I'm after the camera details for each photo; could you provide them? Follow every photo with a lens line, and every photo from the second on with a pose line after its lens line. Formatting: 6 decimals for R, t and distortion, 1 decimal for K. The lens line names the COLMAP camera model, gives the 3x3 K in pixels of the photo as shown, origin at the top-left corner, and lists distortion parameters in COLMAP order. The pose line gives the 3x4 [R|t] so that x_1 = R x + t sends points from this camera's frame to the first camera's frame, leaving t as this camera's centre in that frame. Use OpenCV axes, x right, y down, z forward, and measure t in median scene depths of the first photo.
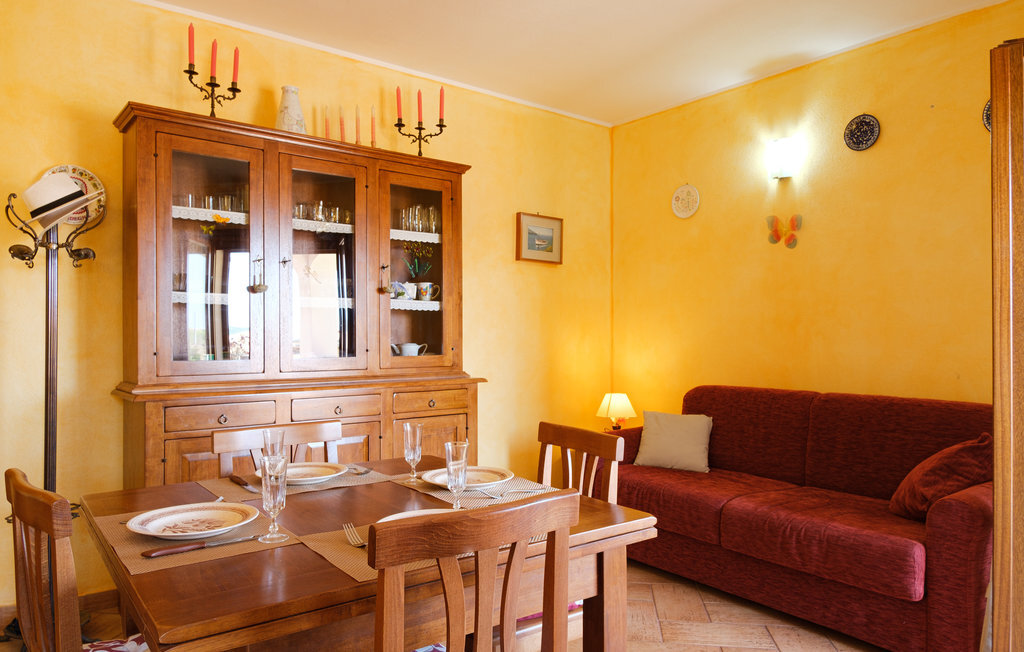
lens RADIAL K [[693.0, 0, 508.0], [0, 693.0, 330.9], [0, 0, 1]] dist [0.011558, 0.000977]
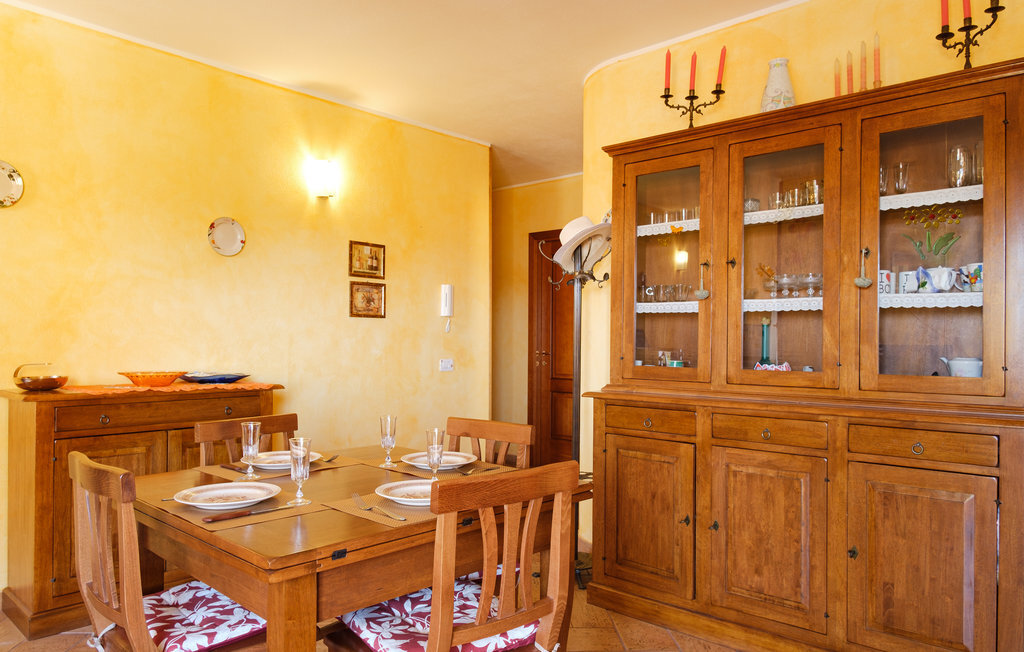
lens RADIAL K [[693.0, 0, 503.9], [0, 693.0, 328.8], [0, 0, 1]] dist [0.011558, 0.000977]
pose [[0.170753, -0.012330, -0.985237, 0.501693], [-0.000896, 0.999919, -0.012669, -0.000718], [0.985314, 0.003046, 0.170728, 0.524066]]
